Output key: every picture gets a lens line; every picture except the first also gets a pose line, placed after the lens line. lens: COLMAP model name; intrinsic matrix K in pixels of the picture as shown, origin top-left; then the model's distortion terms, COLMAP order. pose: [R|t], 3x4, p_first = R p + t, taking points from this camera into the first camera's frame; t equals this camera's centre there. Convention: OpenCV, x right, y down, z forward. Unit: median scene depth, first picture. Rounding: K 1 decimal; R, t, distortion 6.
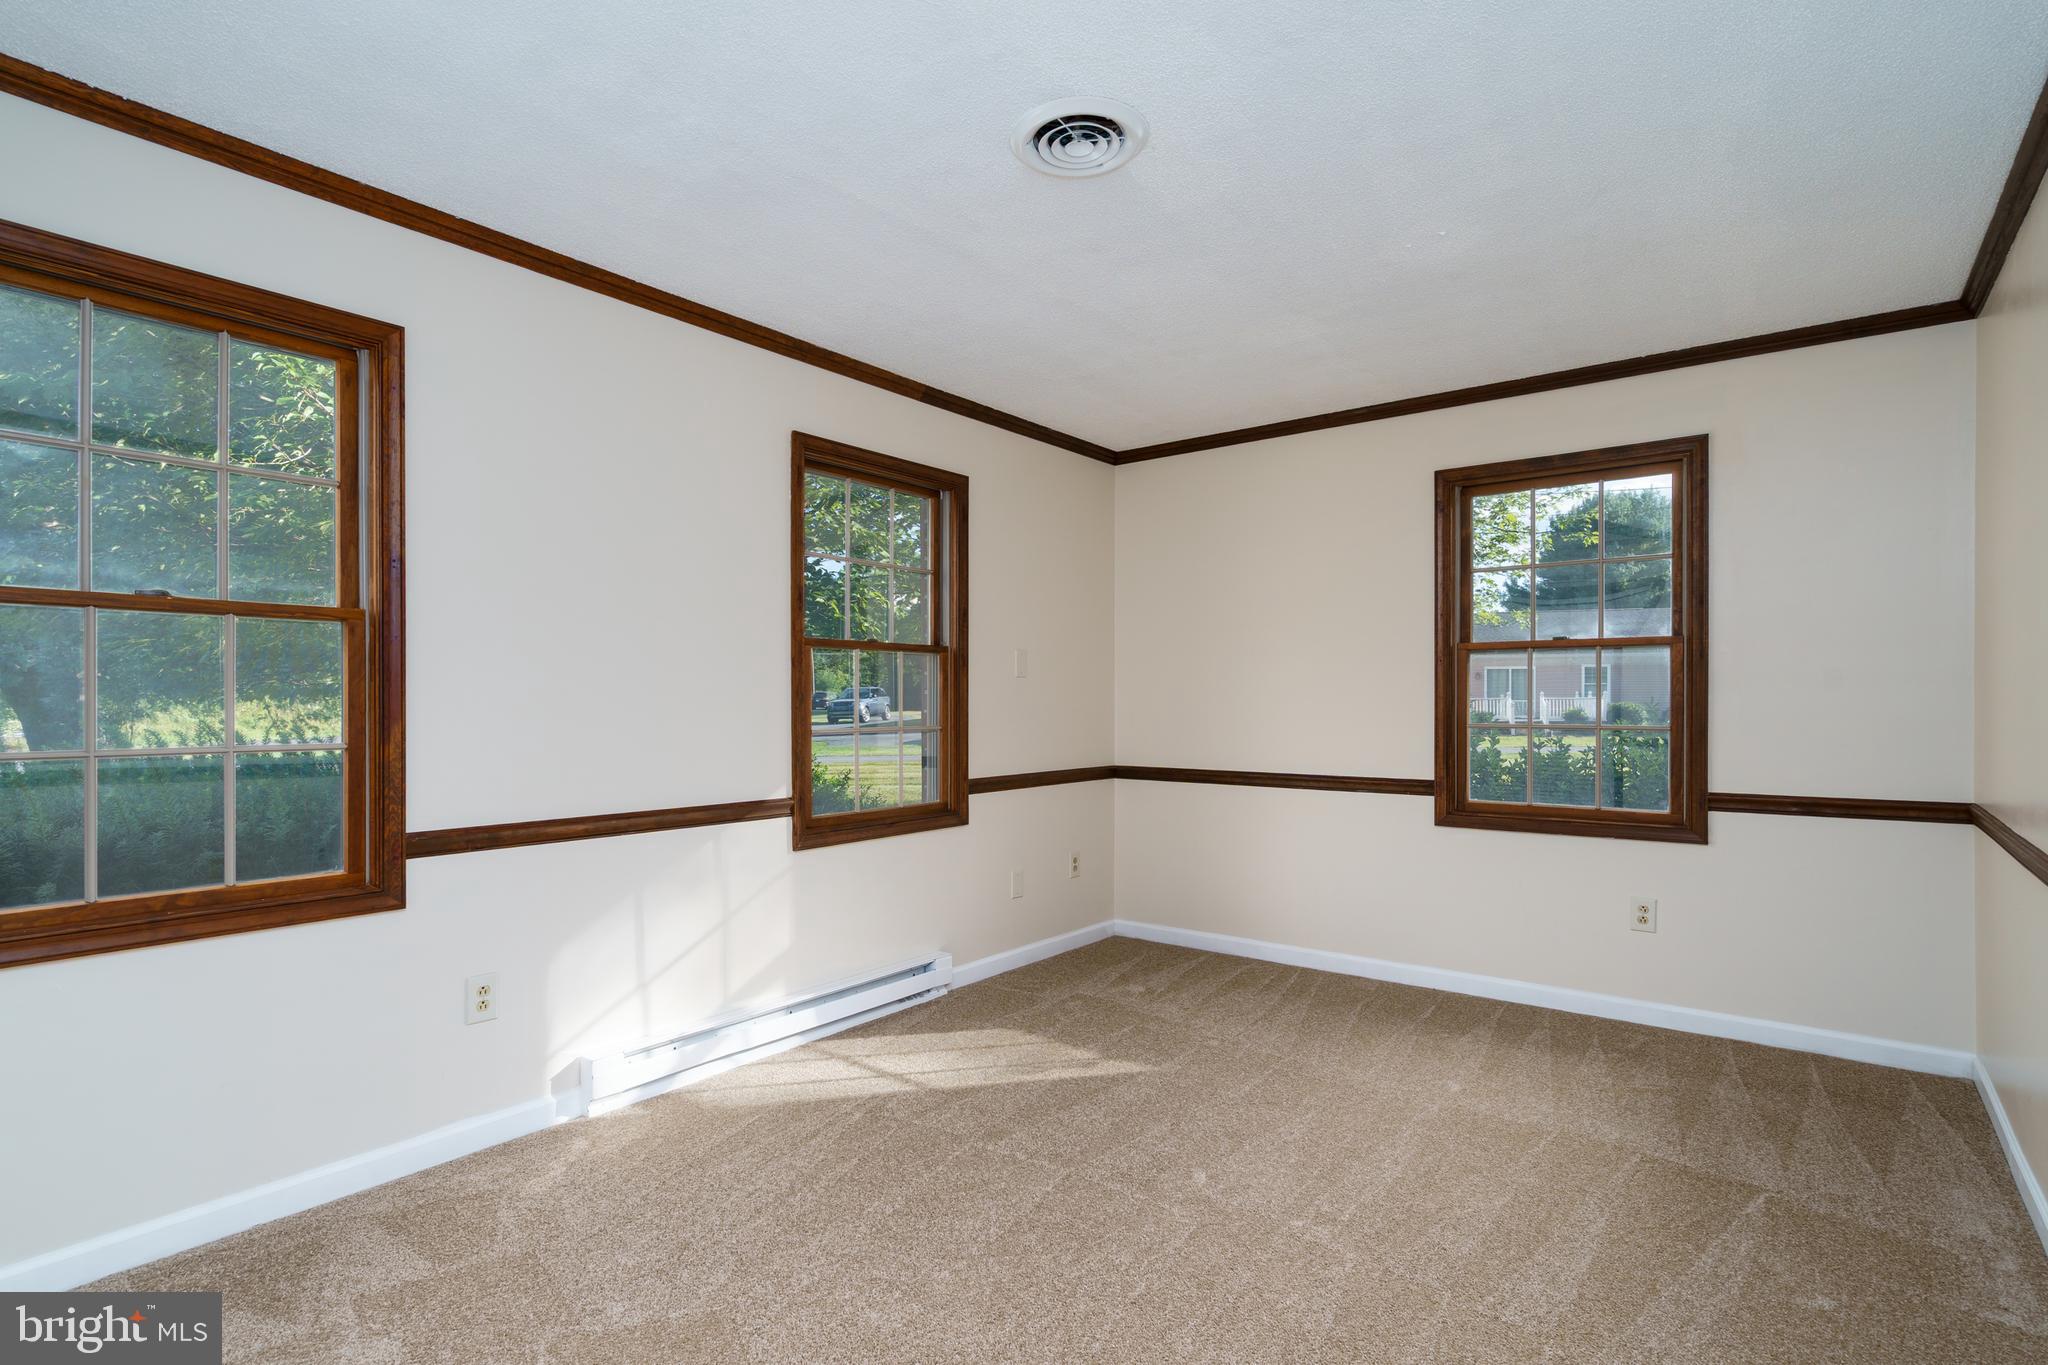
lens RADIAL K [[989.1, 0, 1065.8], [0, 989.1, 684.7], [0, 0, 1]] dist [-0.006002, 0.000814]
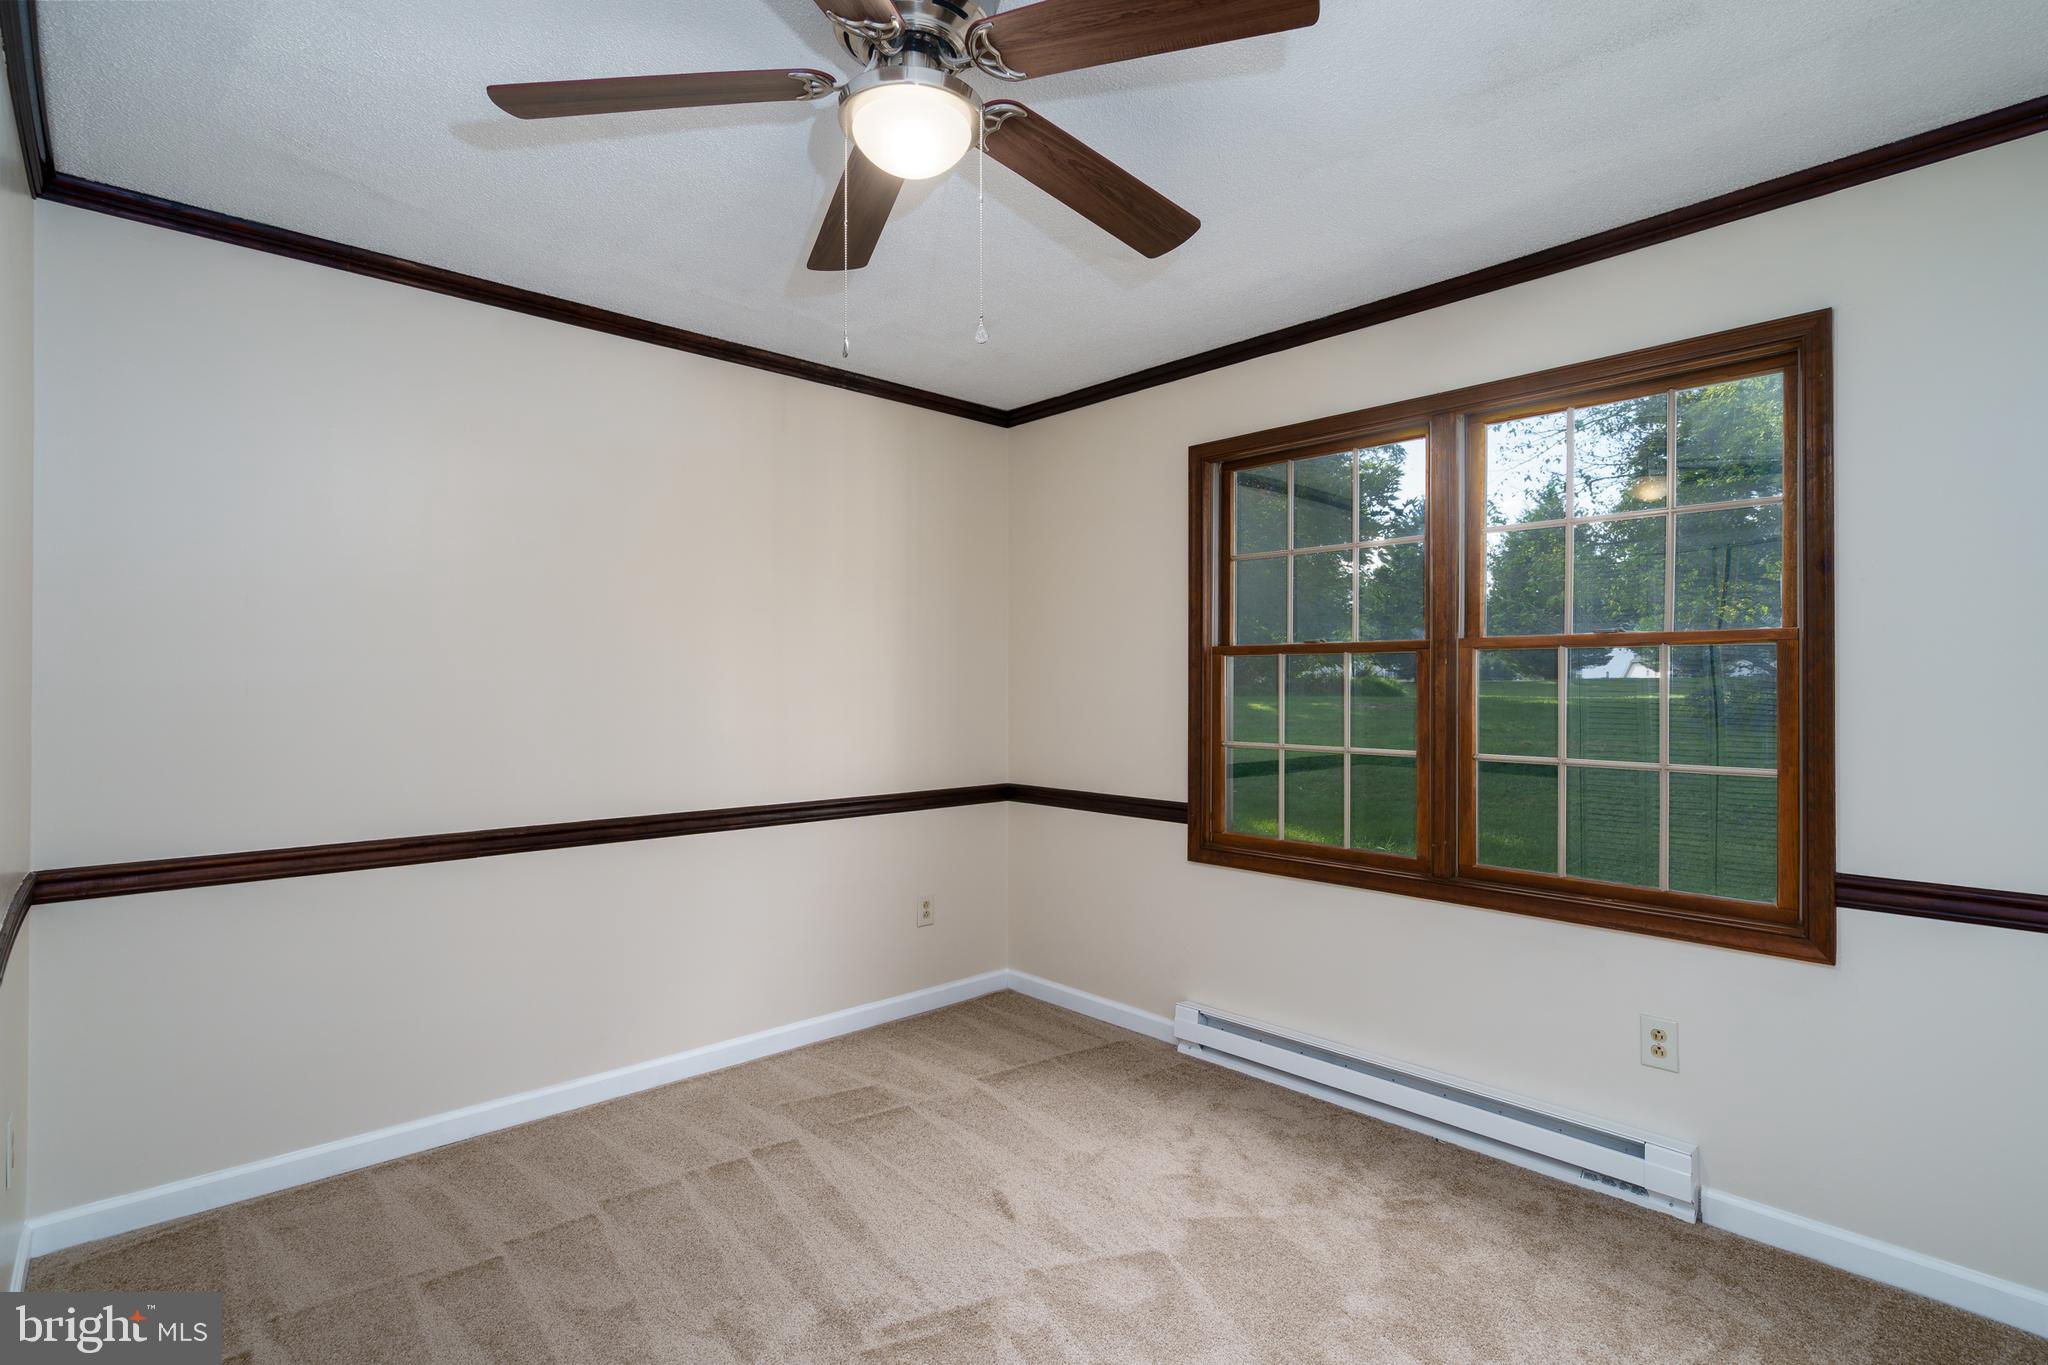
lens RADIAL K [[989.1, 0, 1020.4], [0, 989.1, 682.6], [0, 0, 1]] dist [-0.006002, 0.000814]
pose [[-0.171155, -0.025379, -0.984917, 0.521156], [-0.006603, 0.999675, -0.024612, 0.009358], [0.985222, 0.002291, -0.171267, 0.691290]]
